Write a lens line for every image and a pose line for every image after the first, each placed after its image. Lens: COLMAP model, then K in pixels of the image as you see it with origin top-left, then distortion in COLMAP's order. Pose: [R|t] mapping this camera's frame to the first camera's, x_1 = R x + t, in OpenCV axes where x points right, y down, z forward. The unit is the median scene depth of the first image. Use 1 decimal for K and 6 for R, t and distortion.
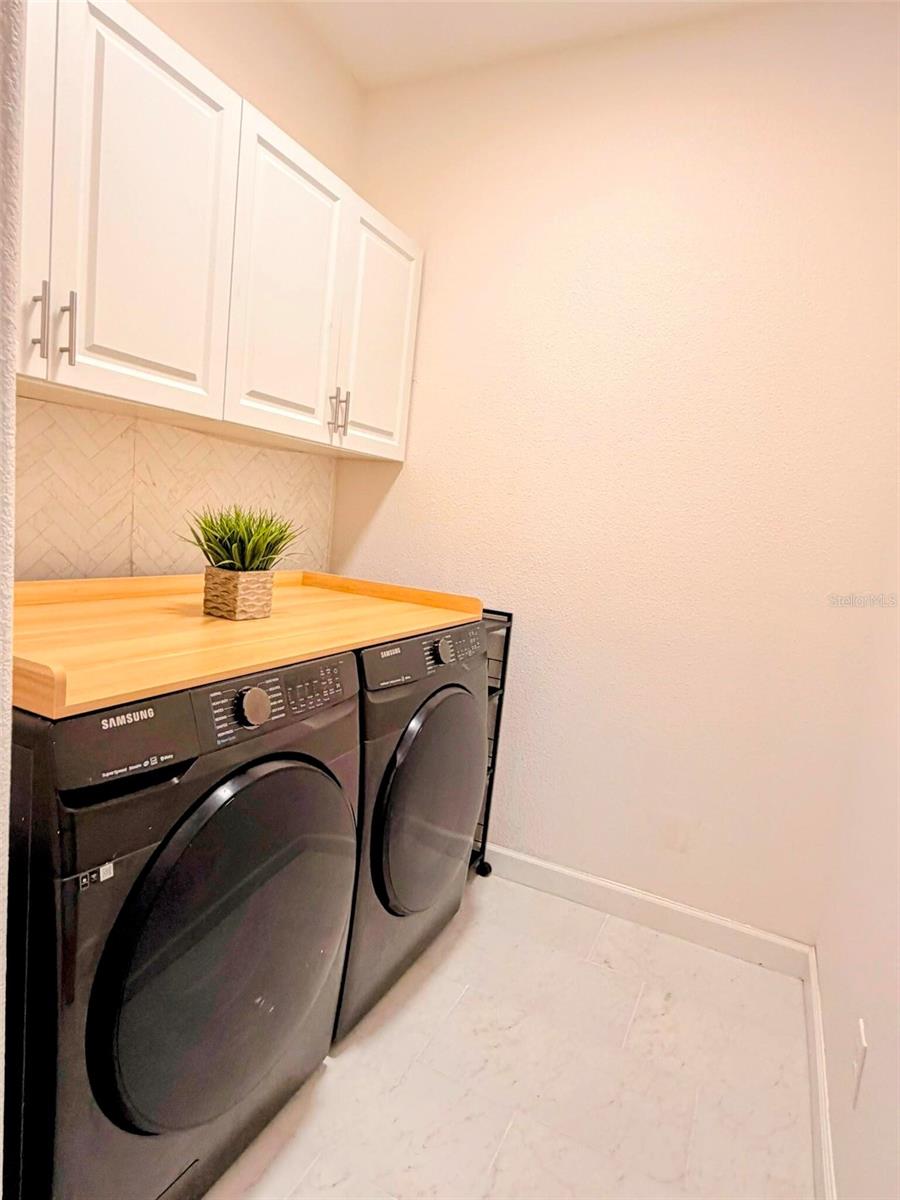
lens RADIAL K [[665.9, 0, 451.3], [0, 665.9, 596.0], [0, 0, 1]] dist [-0.000974, -0.001978]
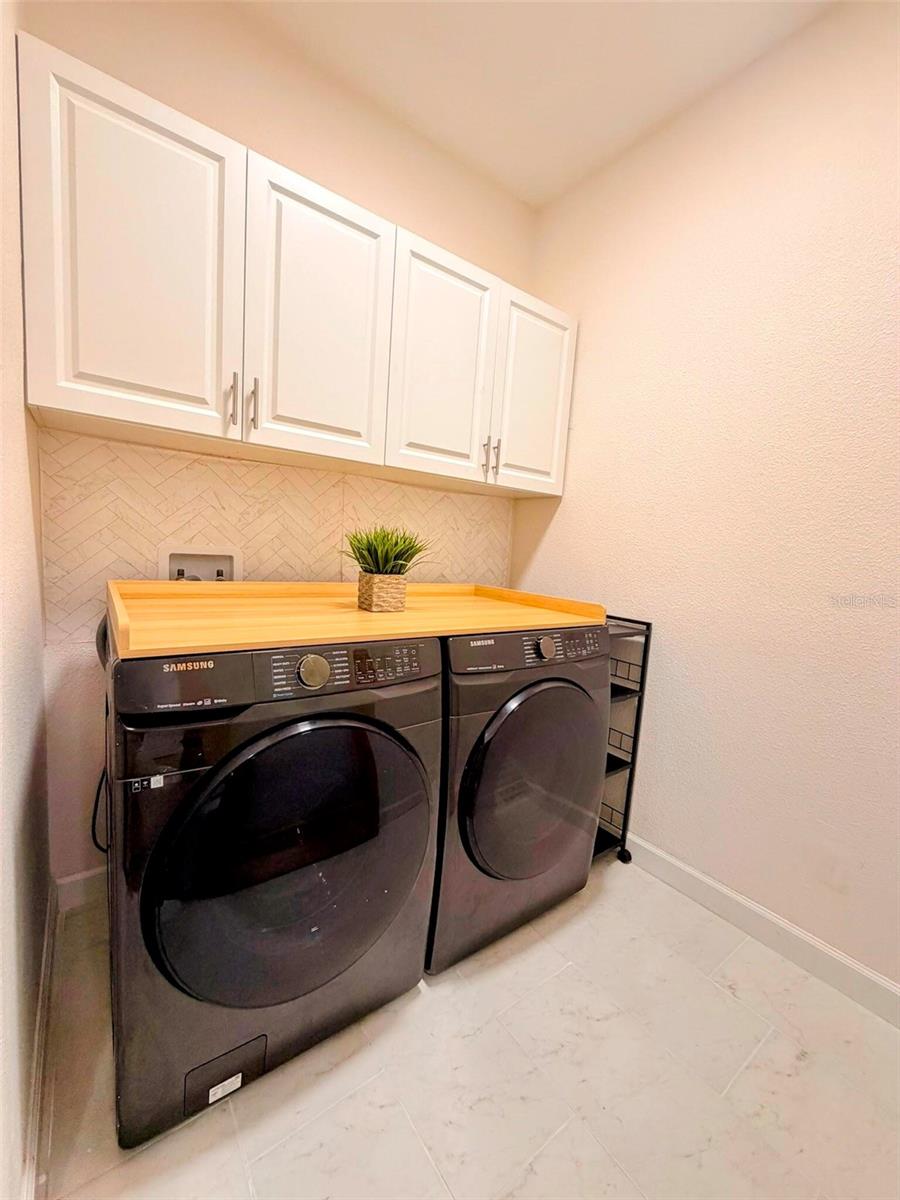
lens RADIAL K [[477.1, 0, 446.1], [0, 477.1, 597.8], [0, 0, 1]] dist [-0.001560, -0.000396]
pose [[0.889383, 0.009195, -0.457070, 0.226598], [-0.031577, 0.998645, -0.041354, 0.042428], [0.456071, 0.051213, 0.888469, 0.229463]]
